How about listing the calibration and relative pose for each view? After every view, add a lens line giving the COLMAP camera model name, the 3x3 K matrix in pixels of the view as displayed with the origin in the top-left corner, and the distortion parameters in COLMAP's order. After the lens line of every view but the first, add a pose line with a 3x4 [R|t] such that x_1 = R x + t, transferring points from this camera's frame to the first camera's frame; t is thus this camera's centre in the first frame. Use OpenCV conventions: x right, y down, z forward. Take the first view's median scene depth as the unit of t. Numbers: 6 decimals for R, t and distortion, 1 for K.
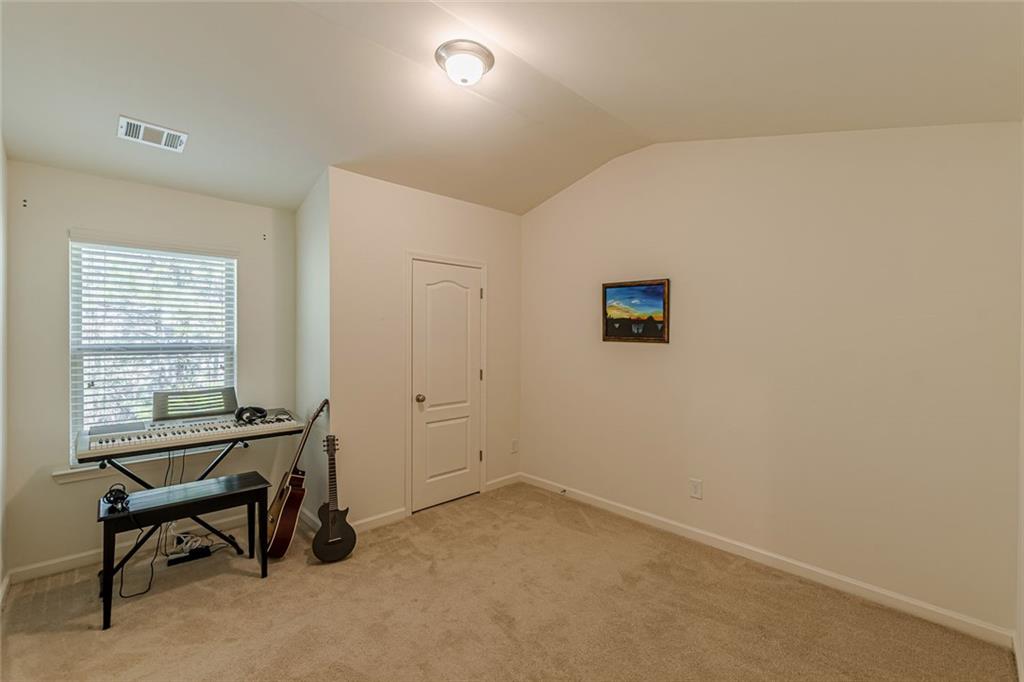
lens RADIAL K [[444.4, 0, 516.0], [0, 444.4, 338.9], [0, 0, 1]] dist [0.010731, -0.003988]
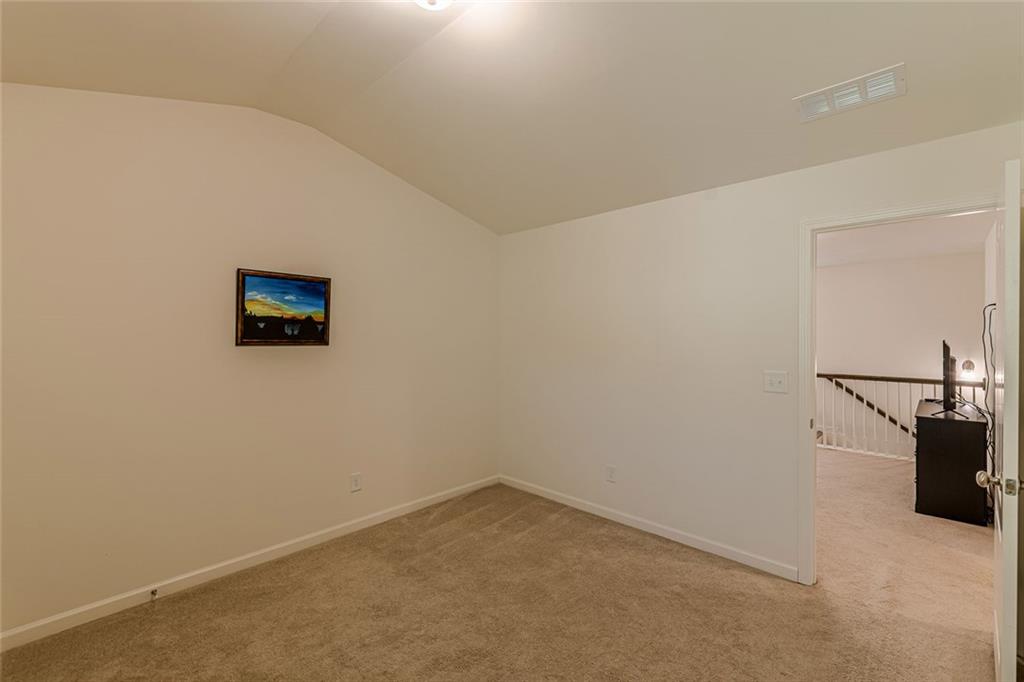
lens RADIAL K [[444.4, 0, 506.9], [0, 444.4, 340.3], [0, 0, 1]] dist [0.010731, -0.003988]
pose [[-0.040746, -0.016445, 0.999034, -0.604986], [0.012600, 0.999777, 0.016972, -0.011914], [-0.999090, 0.013280, -0.040530, 0.625256]]
